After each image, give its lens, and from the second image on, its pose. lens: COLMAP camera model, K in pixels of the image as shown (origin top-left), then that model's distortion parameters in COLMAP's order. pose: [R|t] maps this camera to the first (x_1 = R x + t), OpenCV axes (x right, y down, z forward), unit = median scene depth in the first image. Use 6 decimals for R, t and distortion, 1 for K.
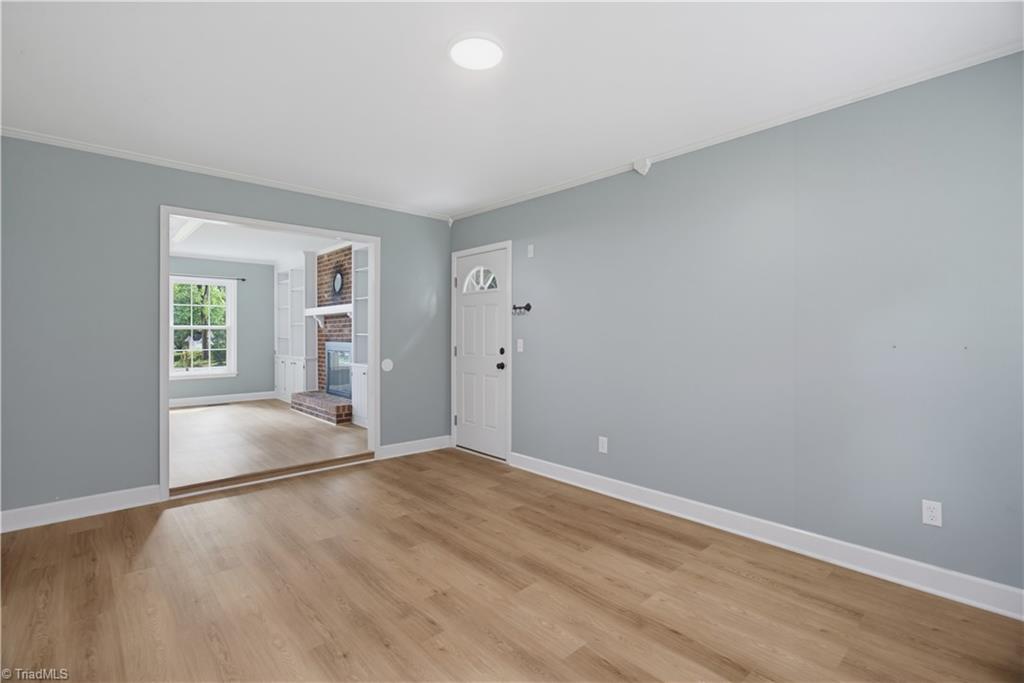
lens RADIAL K [[478.5, 0, 508.5], [0, 478.5, 335.6], [0, 0, 1]] dist [-0.002662, -0.000283]
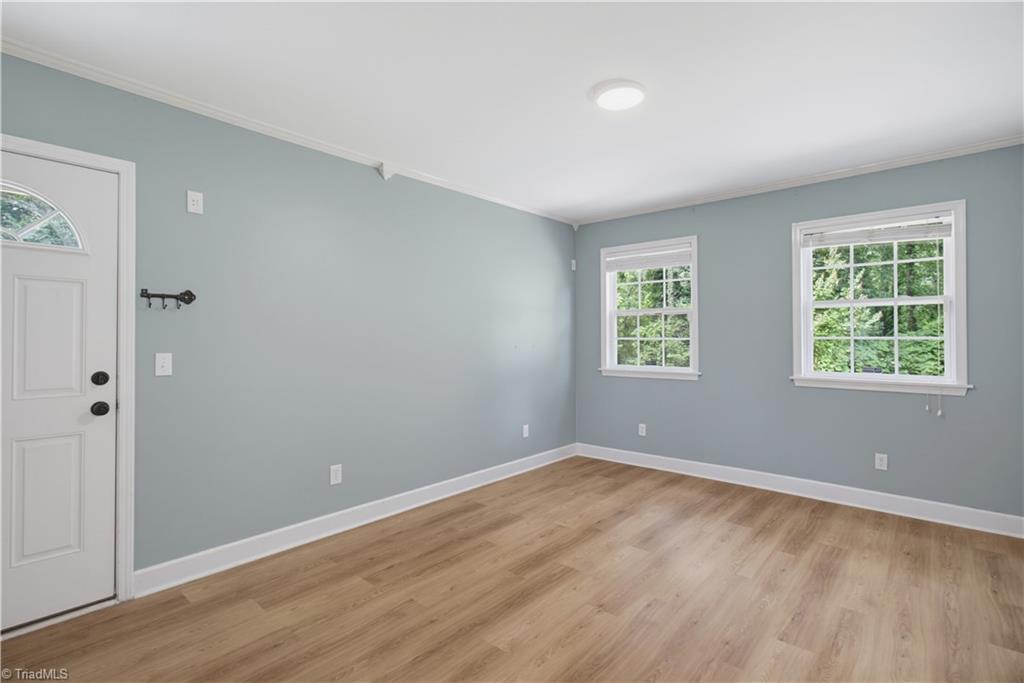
lens RADIAL K [[464.2, 0, 518.3], [0, 464.2, 328.9], [0, 0, 1]] dist [0.001101, 0.000208]
pose [[-0.116658, 0.024183, 0.992878, -0.777602], [-0.000539, 0.999702, -0.024412, -0.010071], [-0.993172, -0.003383, -0.116610, 0.917591]]
